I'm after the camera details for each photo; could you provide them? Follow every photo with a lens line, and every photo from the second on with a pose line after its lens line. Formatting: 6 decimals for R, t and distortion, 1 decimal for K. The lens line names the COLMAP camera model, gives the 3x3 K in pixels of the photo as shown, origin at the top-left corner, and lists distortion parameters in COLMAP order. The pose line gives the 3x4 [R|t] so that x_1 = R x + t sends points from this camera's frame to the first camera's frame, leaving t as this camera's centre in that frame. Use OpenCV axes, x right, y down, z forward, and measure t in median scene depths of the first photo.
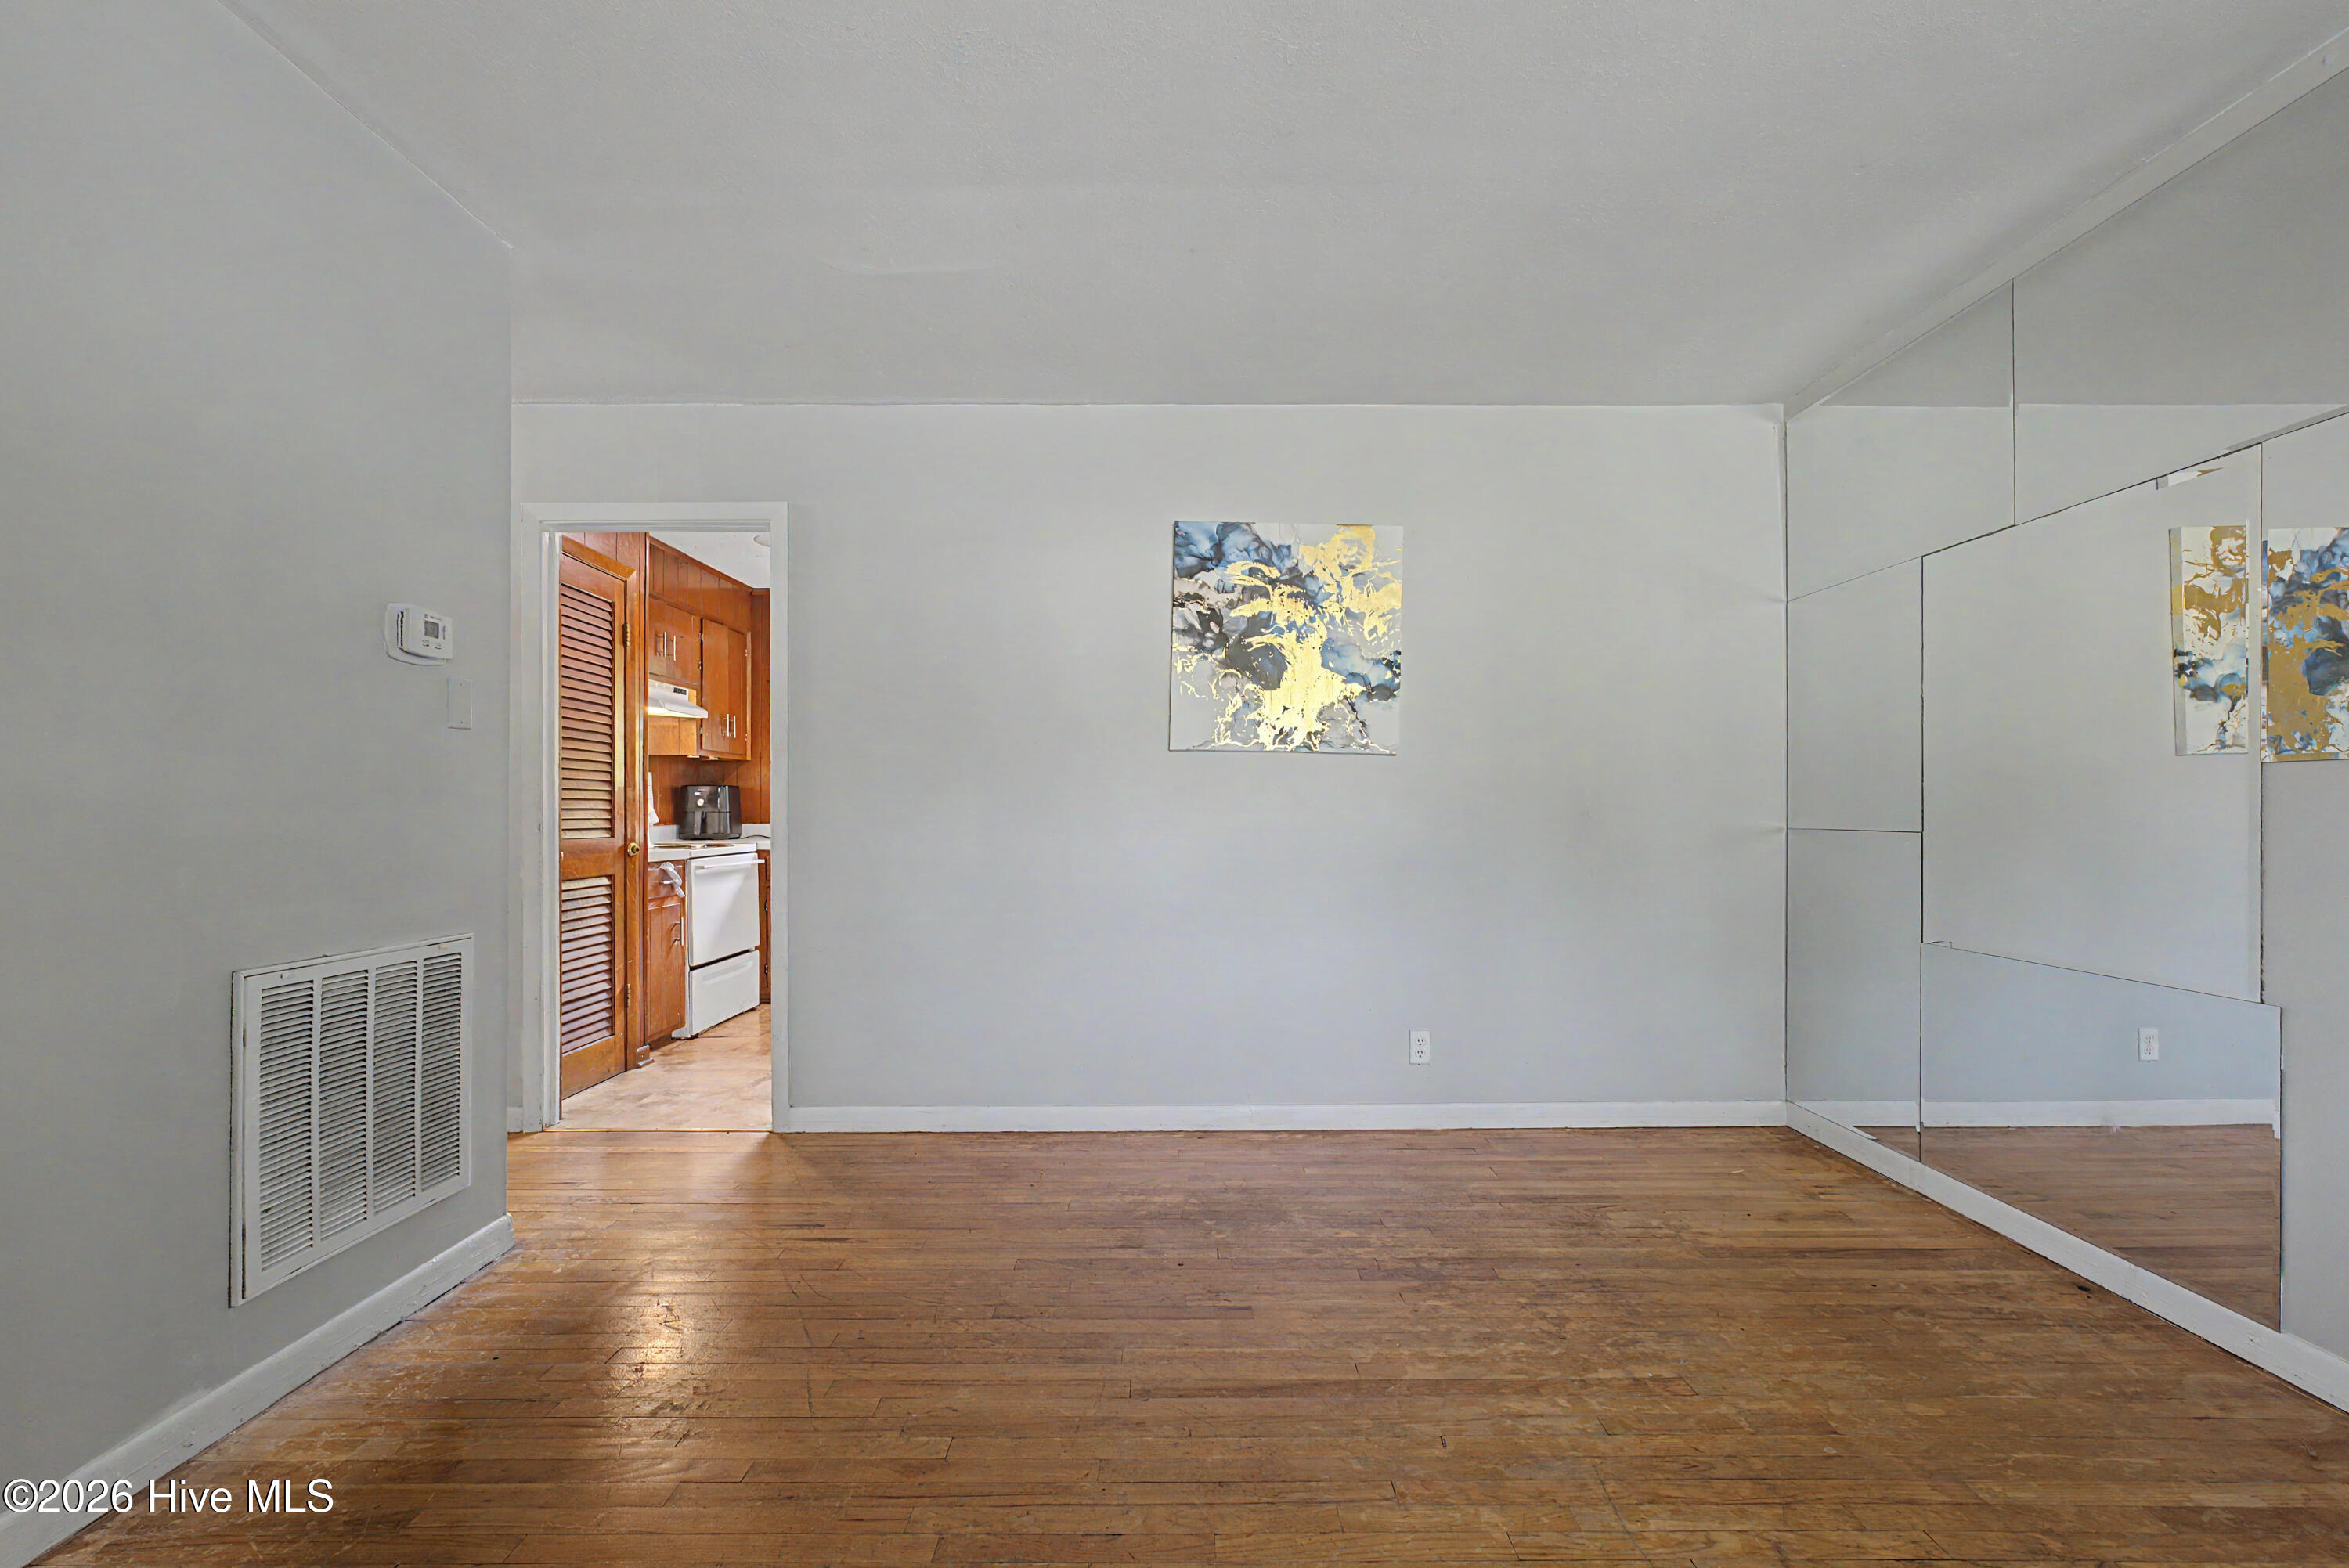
lens RADIAL K [[1021.9, 0, 1175.8], [0, 1021.9, 806.6], [0, 0, 1]] dist [-0.001644, 0.000459]
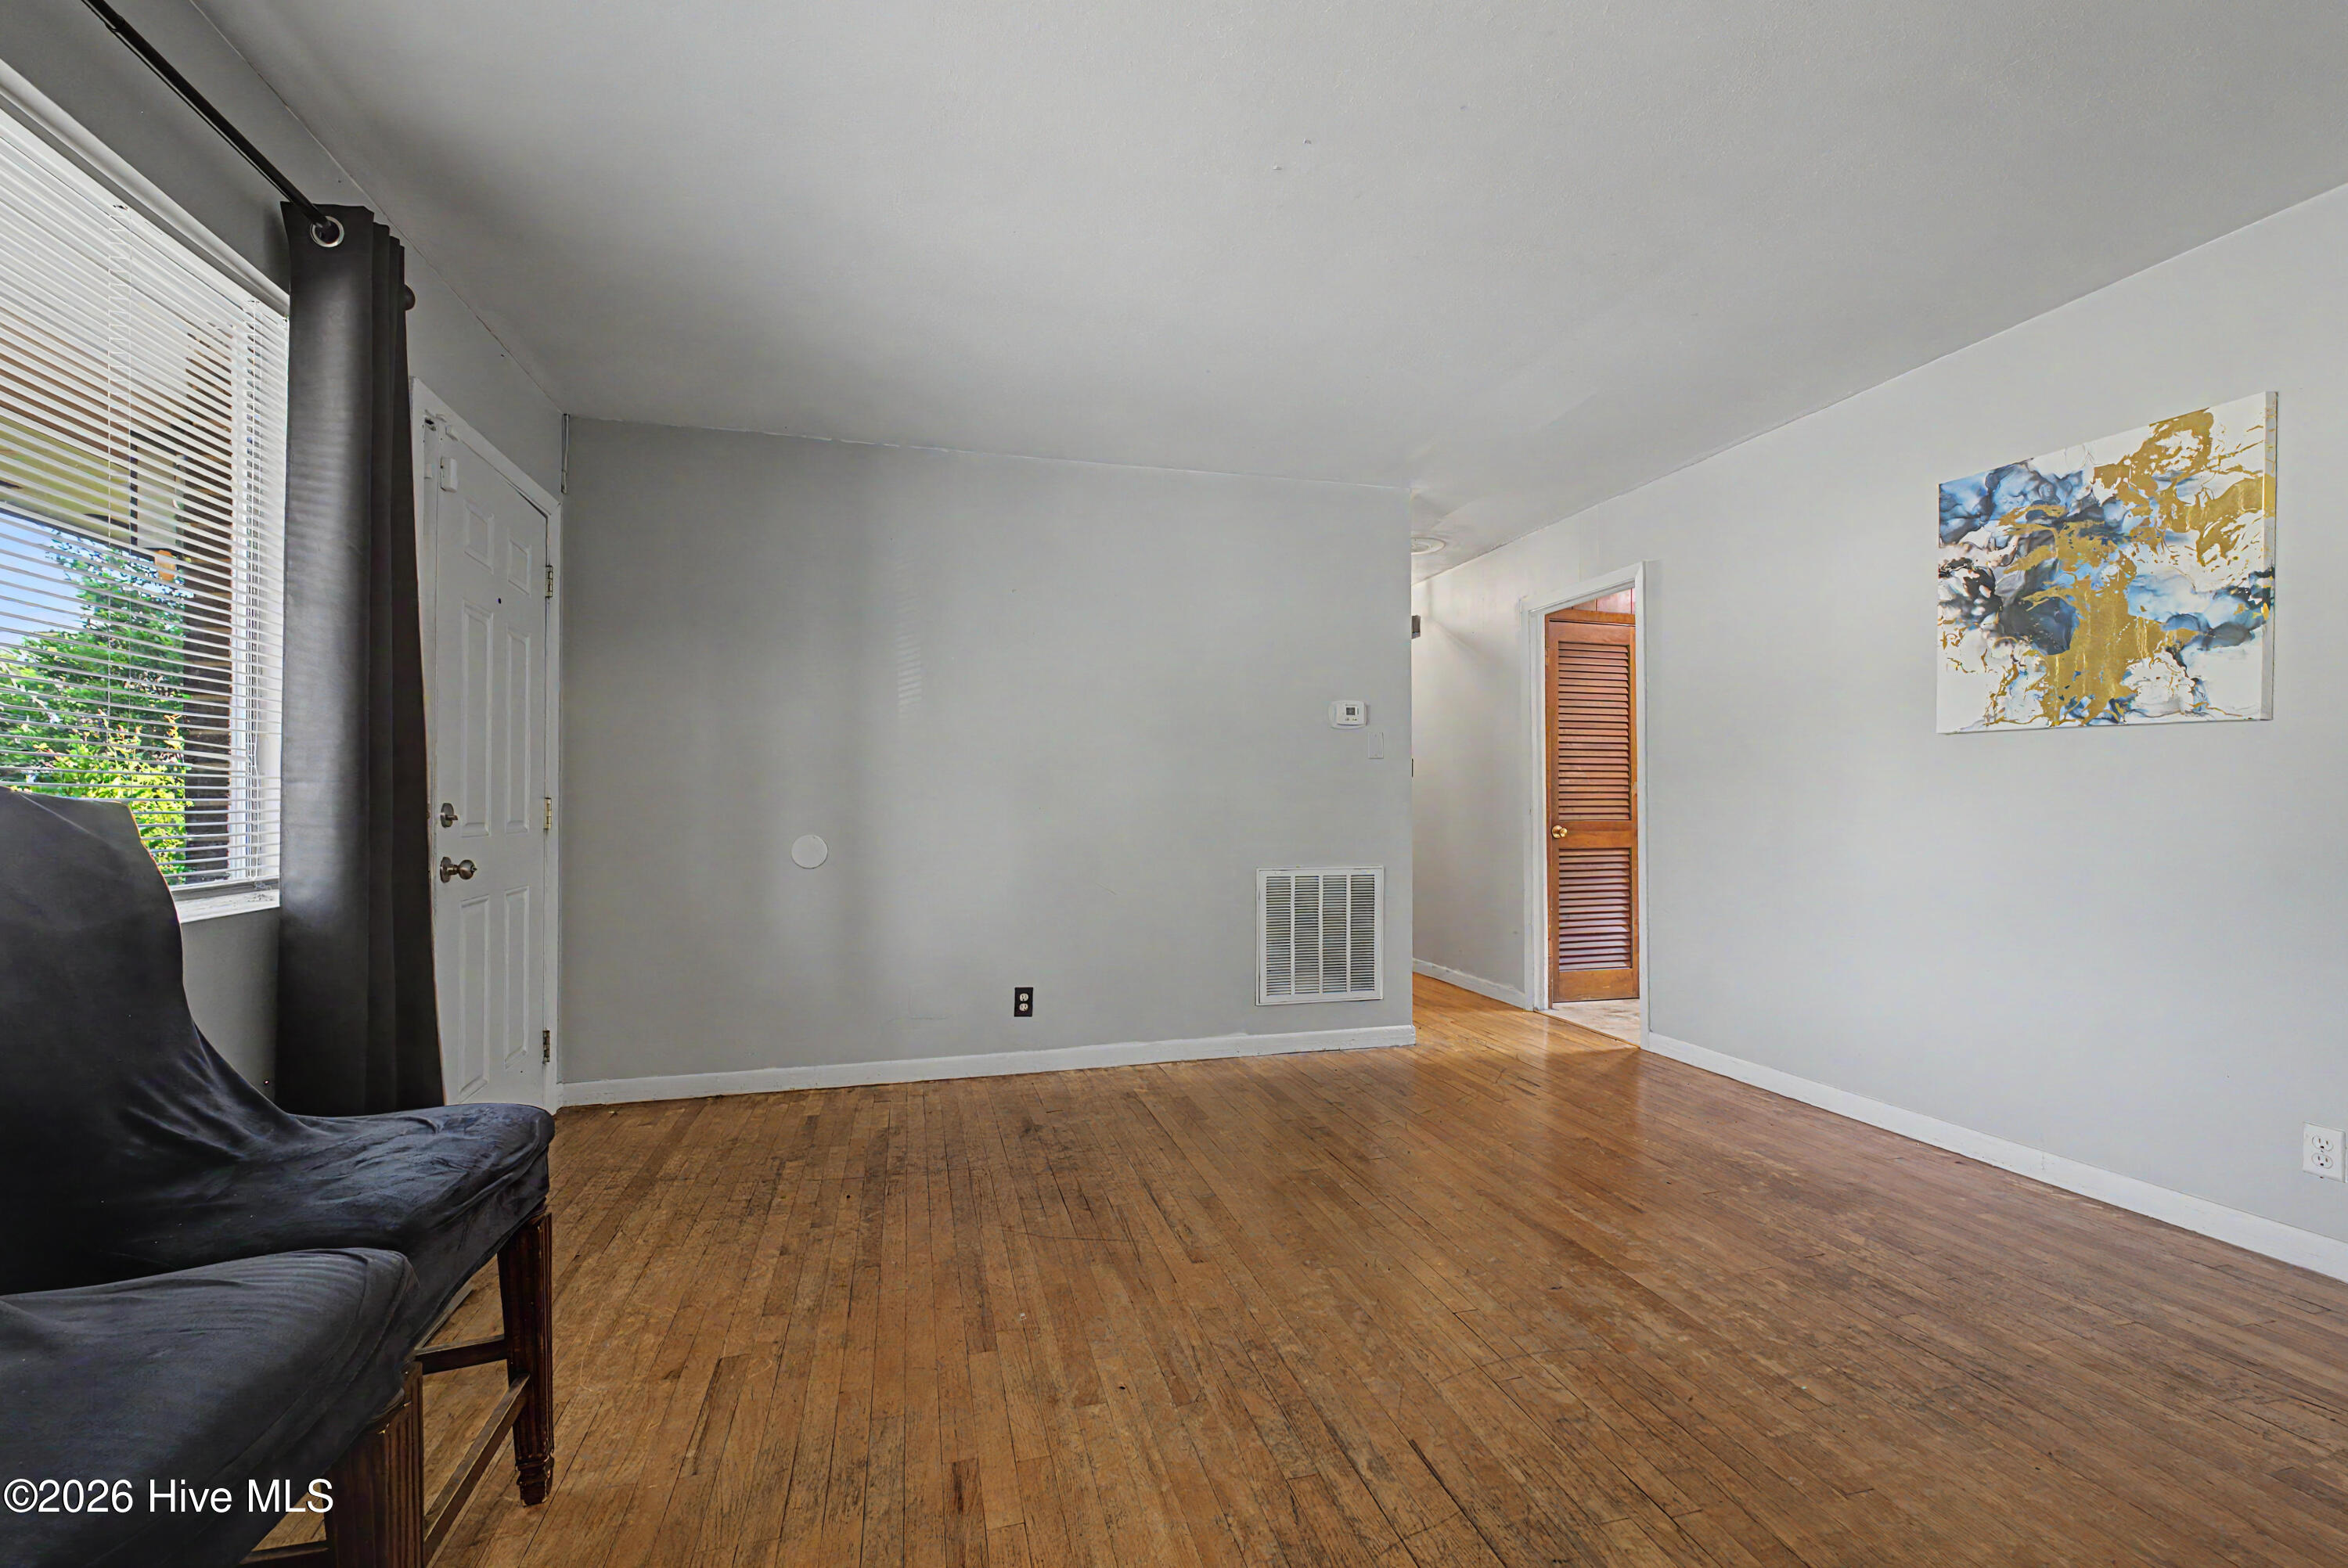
lens RADIAL K [[995.6, 0, 1170.6], [0, 995.6, 777.3], [0, 0, 1]] dist [0.000840, 0.000832]
pose [[0.253621, -0.023048, -0.967029, 0.692463], [0.008532, 0.999731, -0.021589, -0.002721], [0.967266, -0.002775, 0.253749, 0.102637]]
